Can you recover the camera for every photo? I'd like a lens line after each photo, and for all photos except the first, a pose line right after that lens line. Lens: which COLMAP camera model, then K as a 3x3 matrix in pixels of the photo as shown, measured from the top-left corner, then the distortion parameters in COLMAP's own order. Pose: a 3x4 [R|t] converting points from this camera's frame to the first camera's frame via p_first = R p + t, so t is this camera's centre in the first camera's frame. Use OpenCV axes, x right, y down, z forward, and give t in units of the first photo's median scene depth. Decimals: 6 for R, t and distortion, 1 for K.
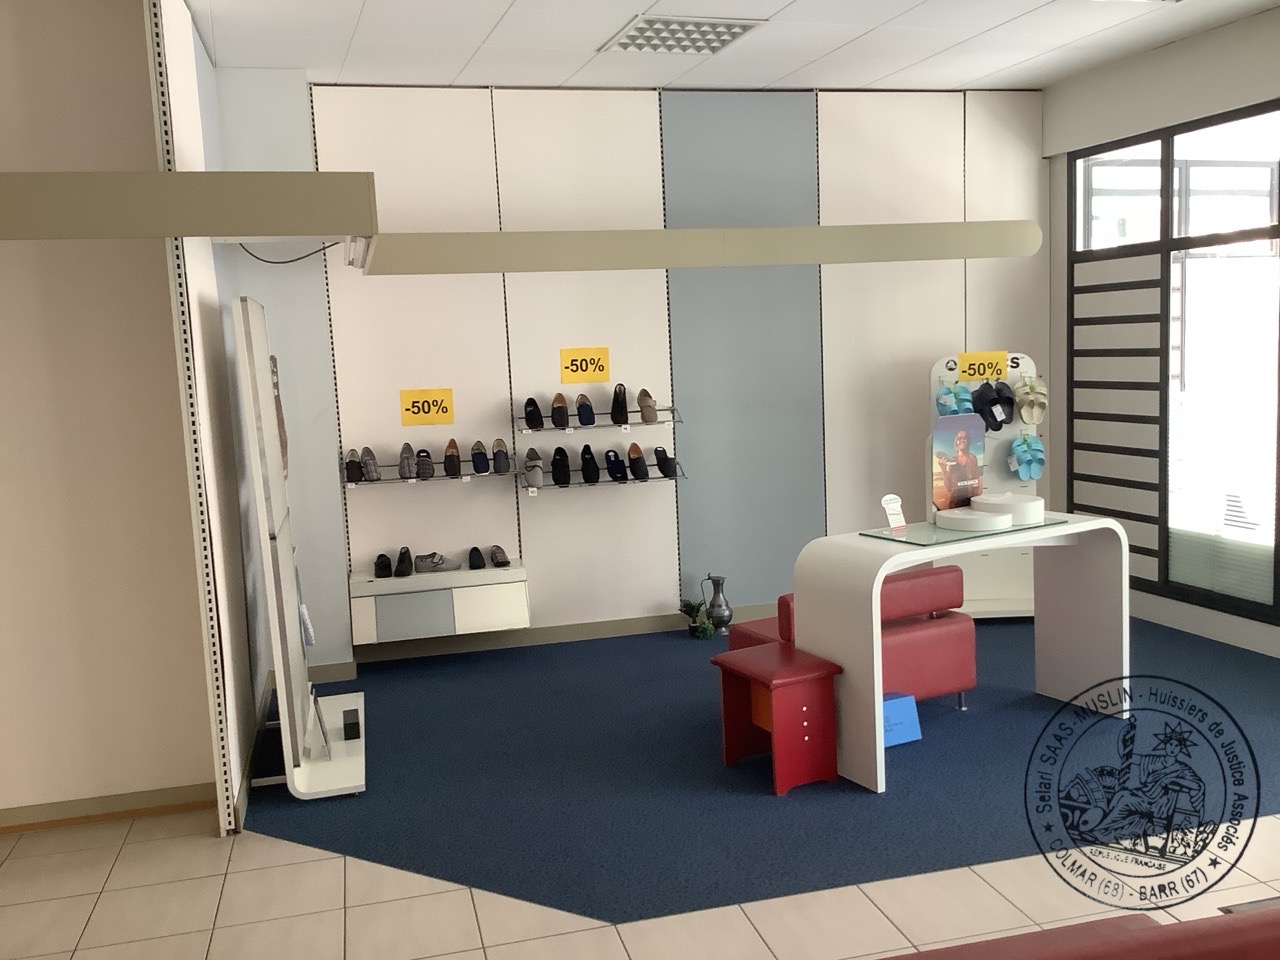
lens RADIAL K [[1149.4, 0, 641.6], [0, 1149.4, 481.1], [0, 0, 1]] dist [0.055173, -0.084015]
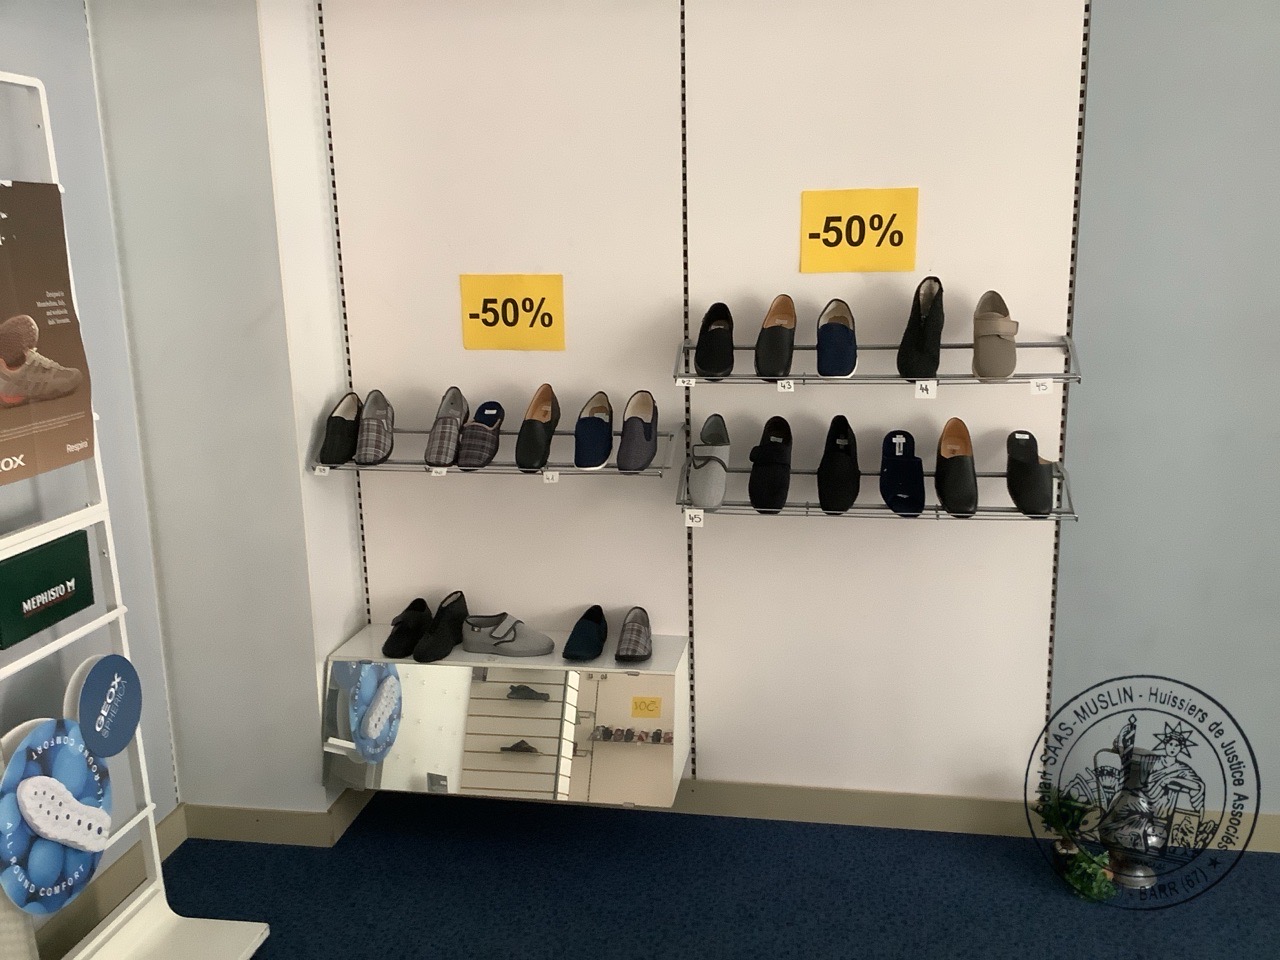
lens RADIAL K [[1149.4, 0, 640.8], [0, 1149.4, 479.6], [0, 0, 1]] dist [0.055173, -0.084015]
pose [[0.913367, 0.107306, -0.392743, 0.058497], [-0.064572, 0.990613, 0.120487, -0.056274], [0.401985, -0.084688, 0.911721, 0.575425]]
